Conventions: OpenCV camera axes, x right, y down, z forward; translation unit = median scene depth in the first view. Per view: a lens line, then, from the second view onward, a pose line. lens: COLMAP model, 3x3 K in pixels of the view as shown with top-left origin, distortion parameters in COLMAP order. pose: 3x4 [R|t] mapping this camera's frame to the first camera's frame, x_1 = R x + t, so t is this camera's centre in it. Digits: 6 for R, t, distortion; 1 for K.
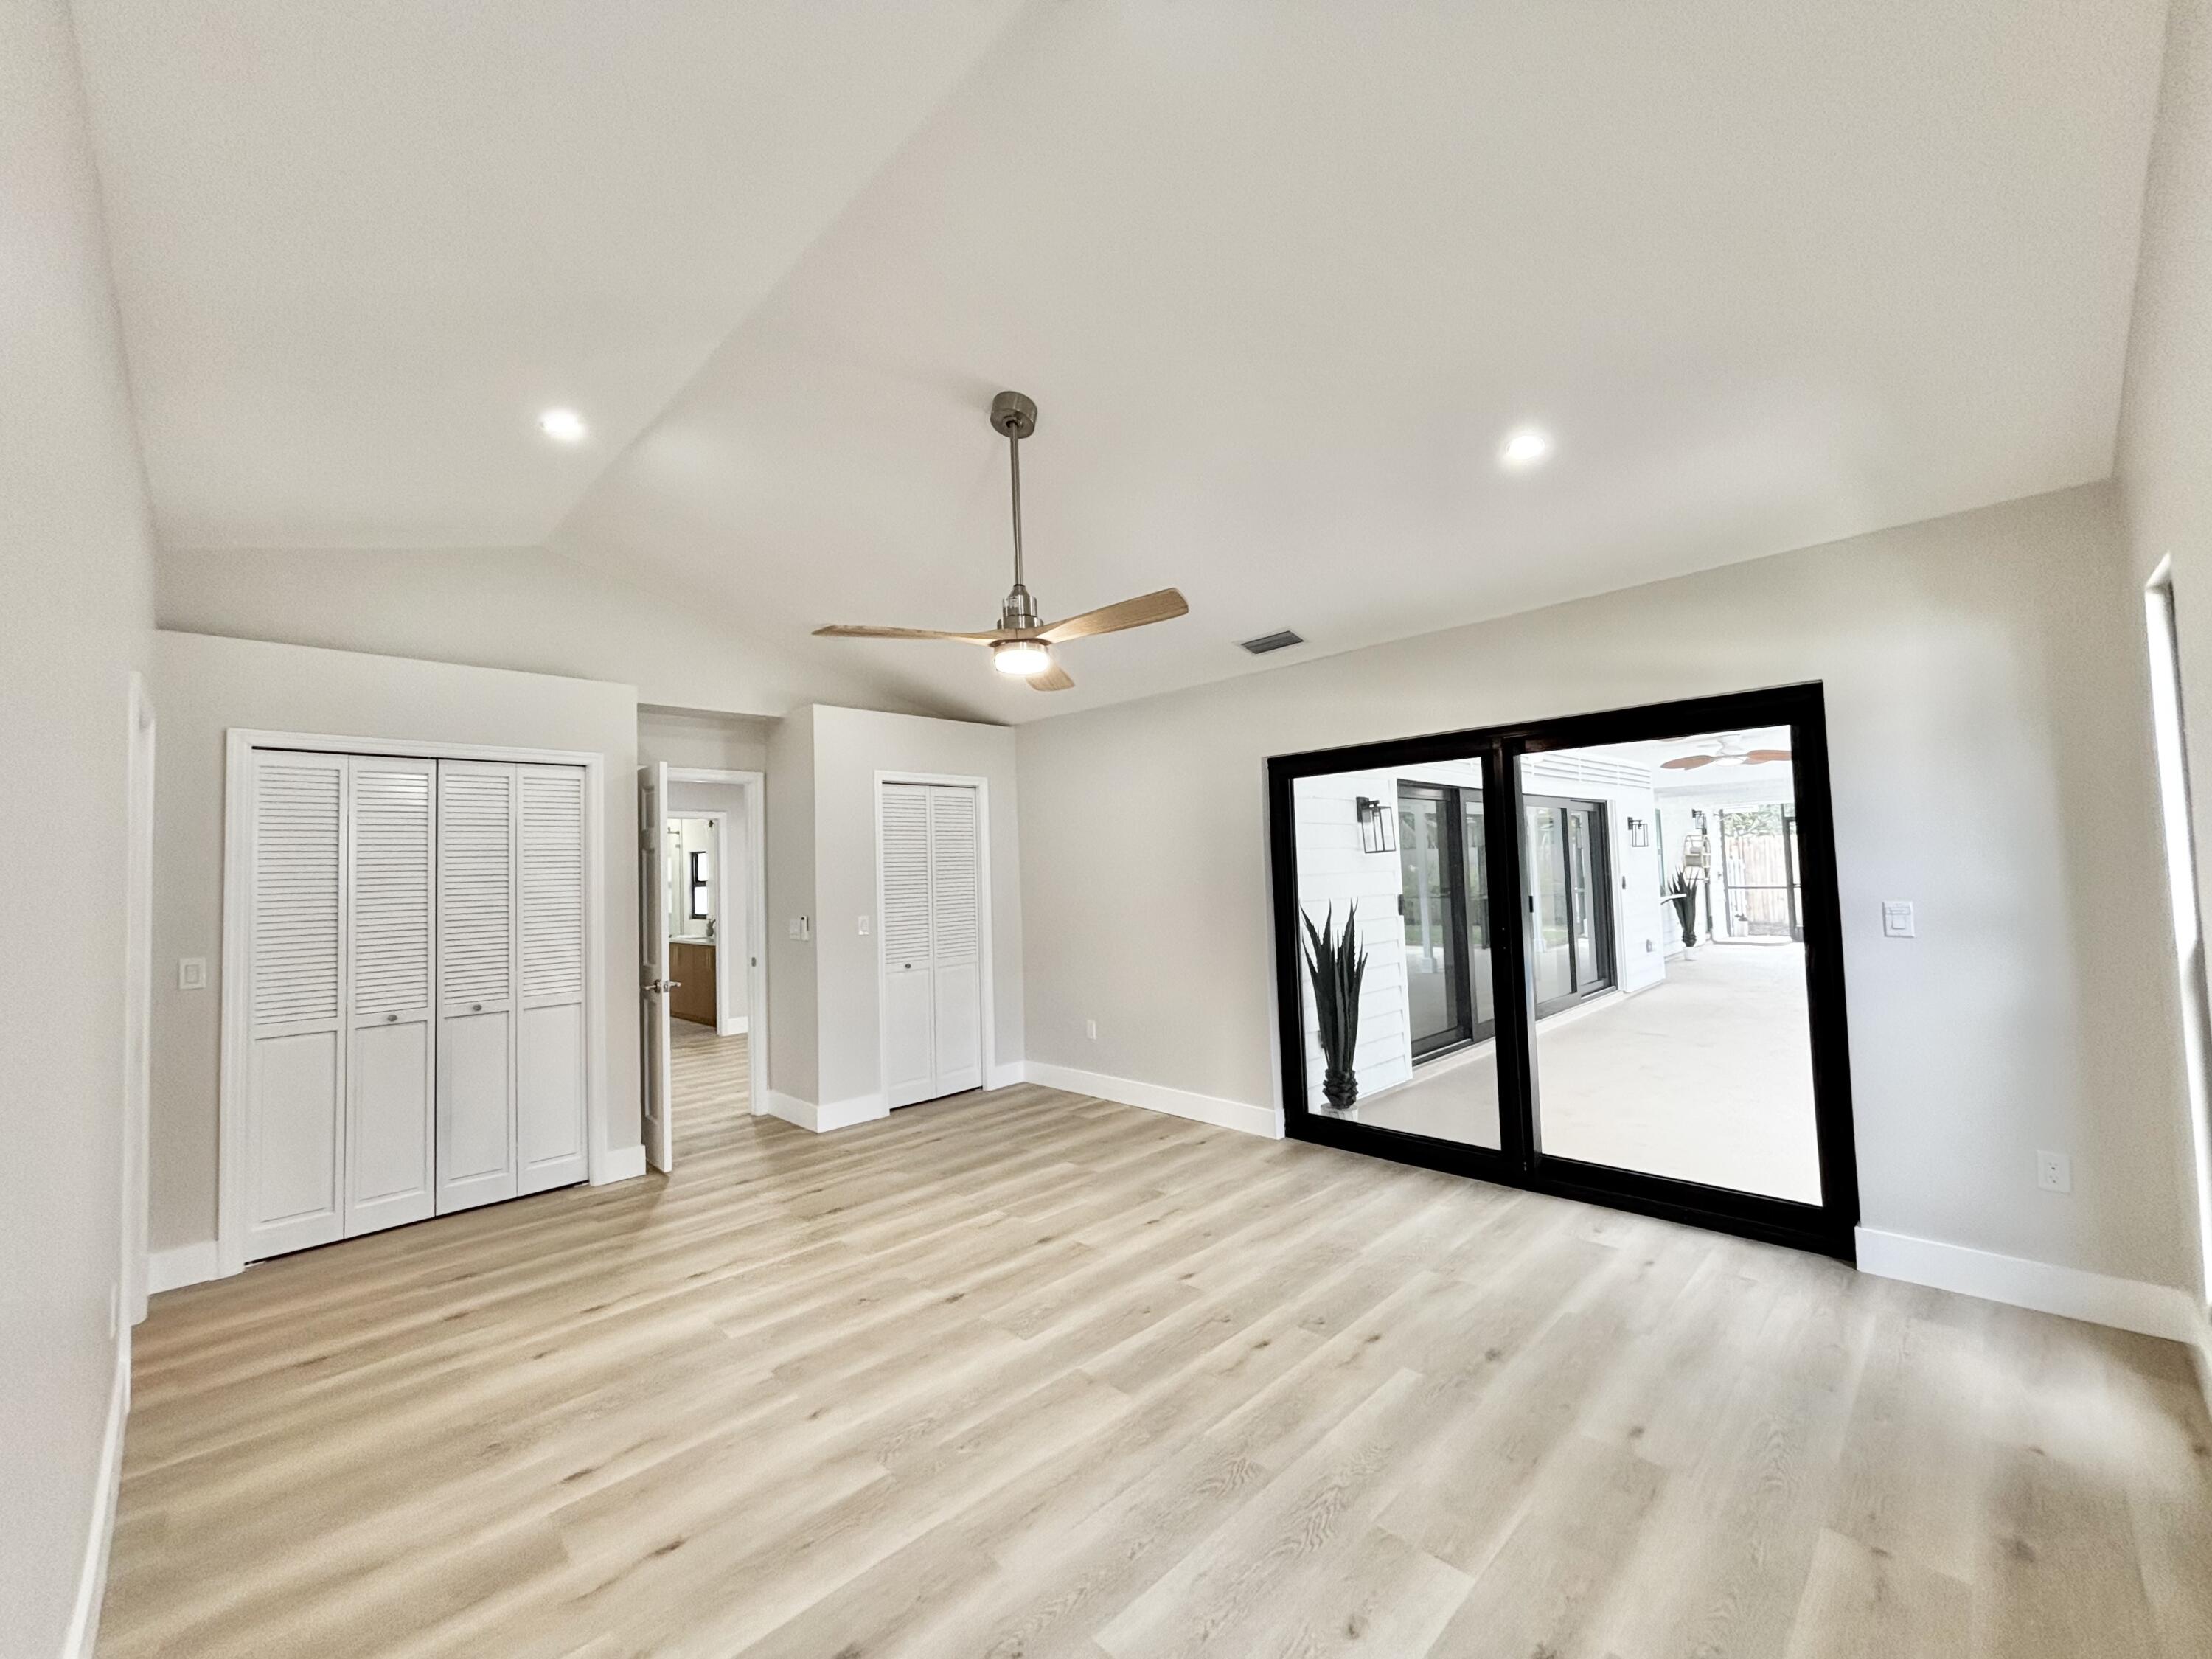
lens RADIAL K [[894.8, 0, 1114.7], [0, 894.8, 828.9], [0, 0, 1]] dist [0.004622, 0.000307]
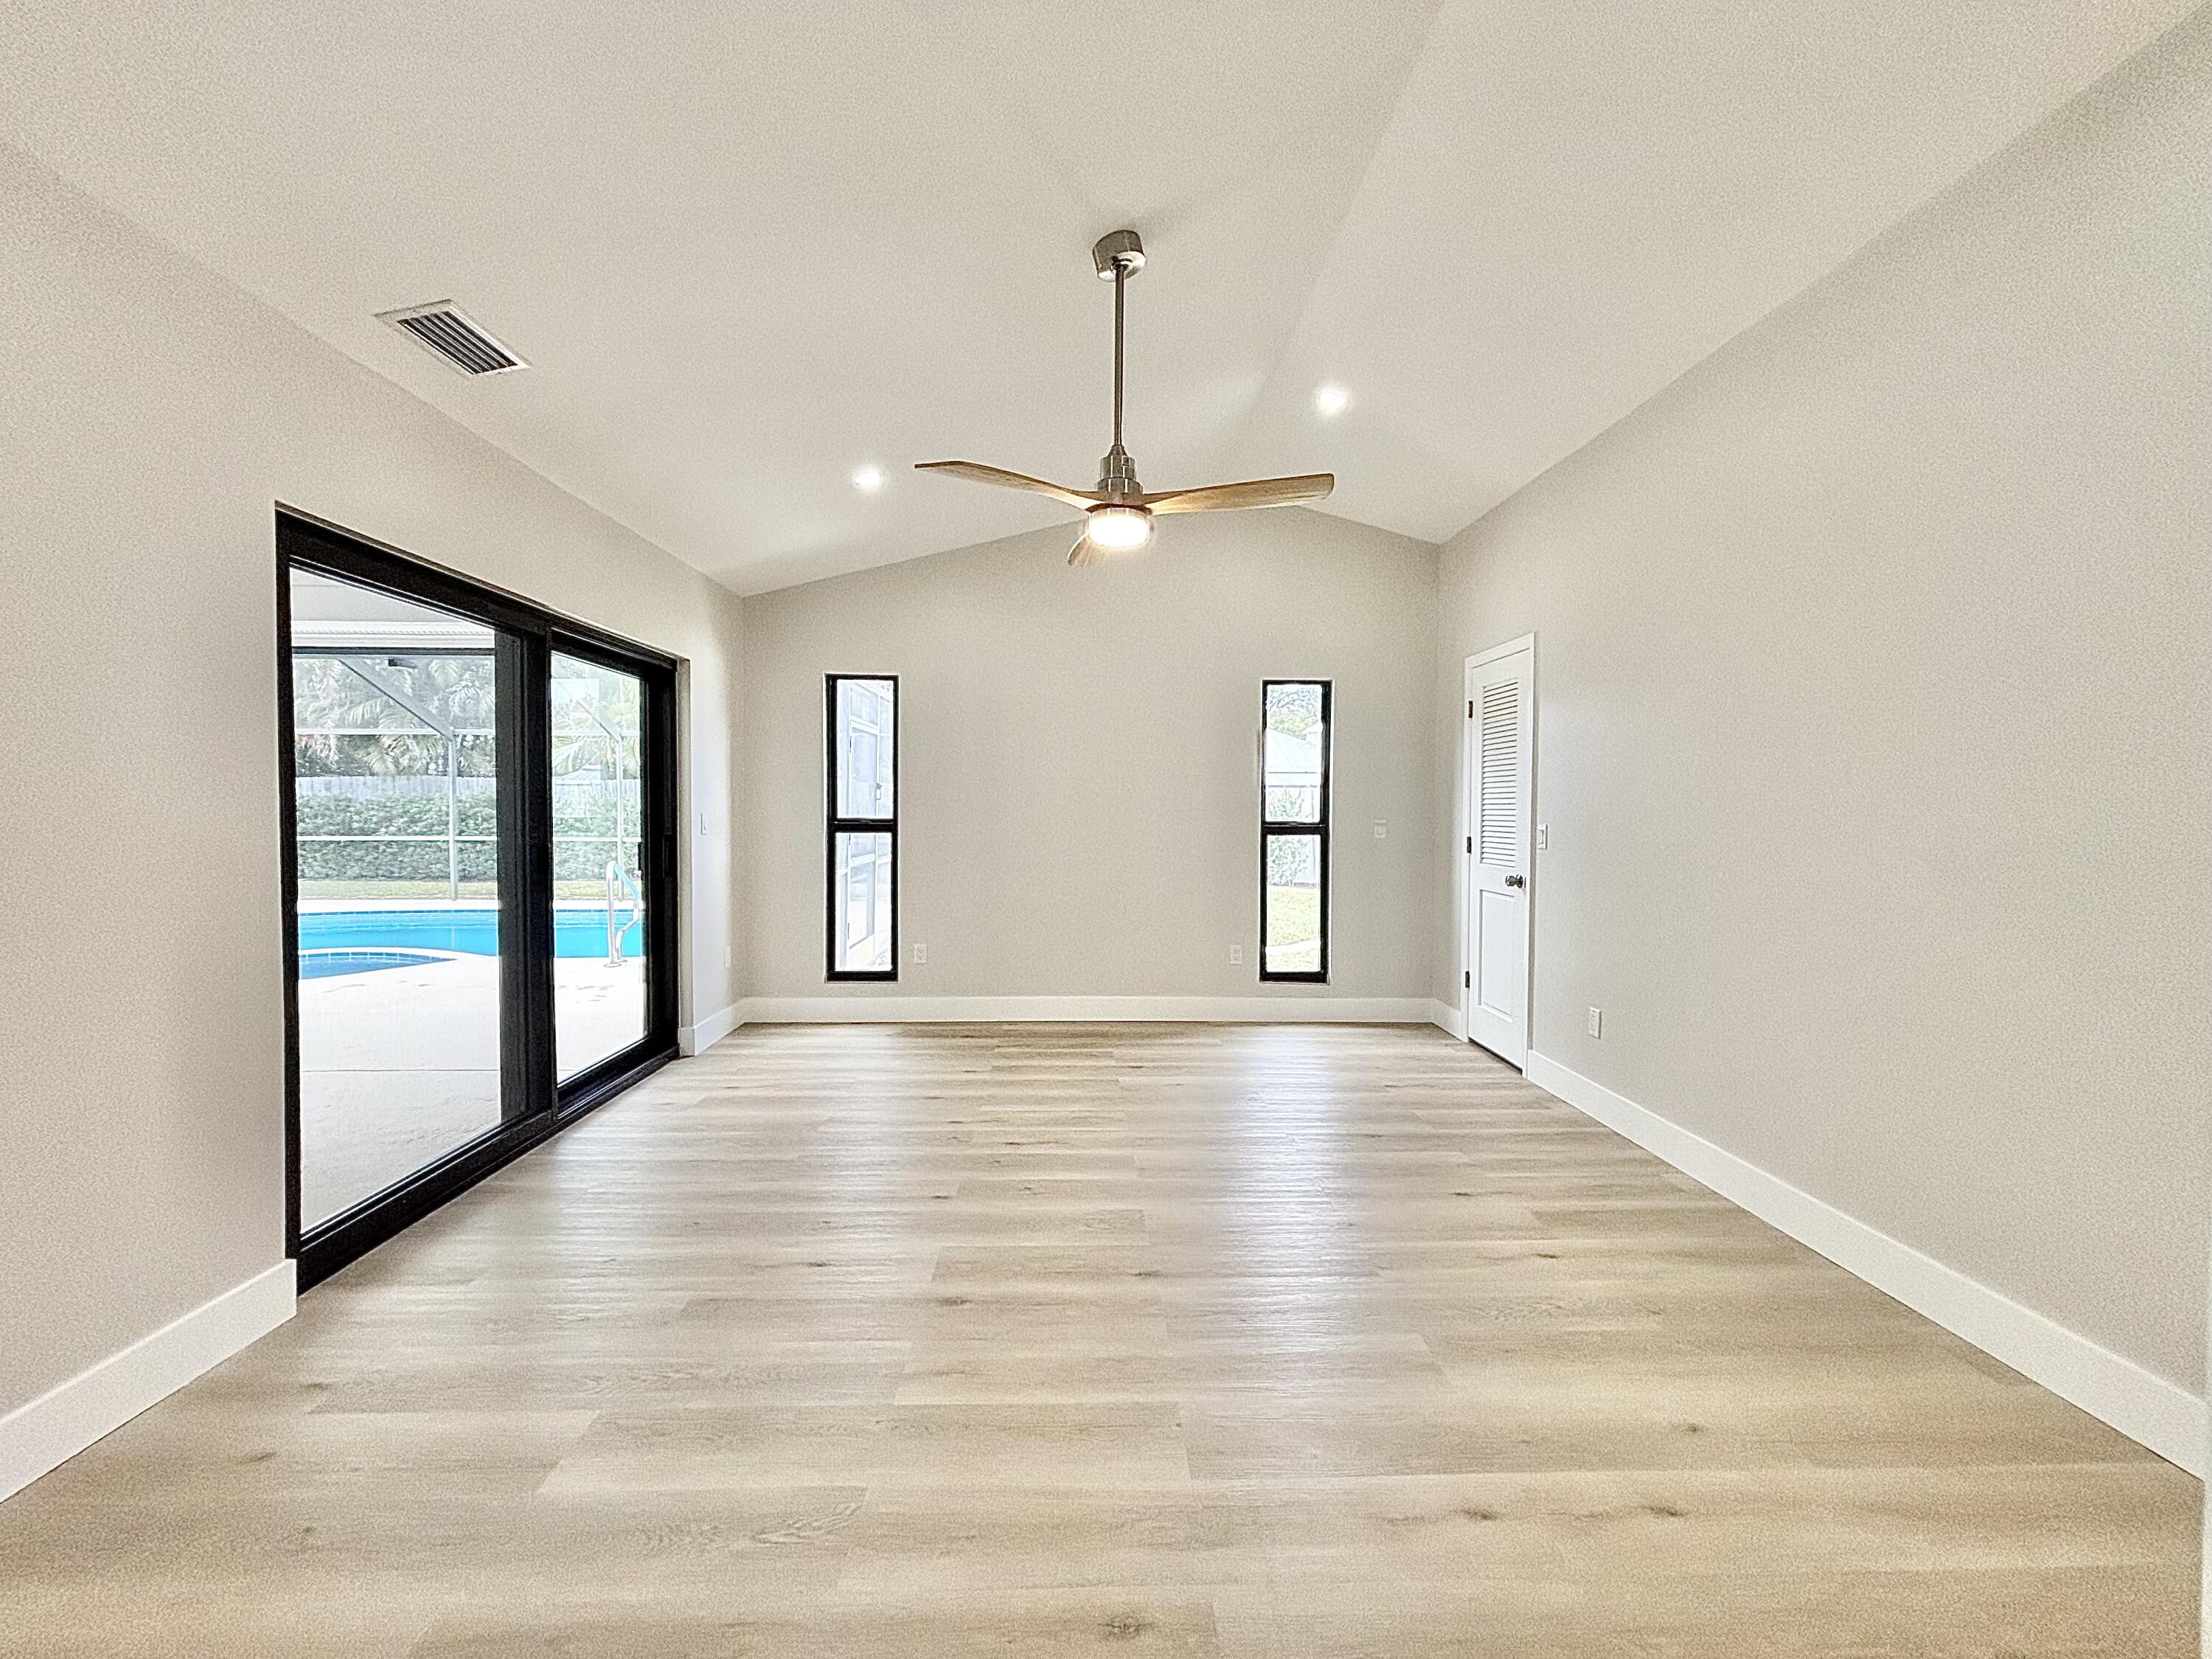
lens RADIAL K [[894.8, 0, 1102.3], [0, 894.8, 829.8], [0, 0, 1]] dist [0.004622, 0.000307]
pose [[-0.724060, 0.015640, 0.689559, -0.739986], [-0.010180, 0.999392, -0.033356, 0.159522], [-0.689662, -0.031171, -0.723461, 1.690483]]
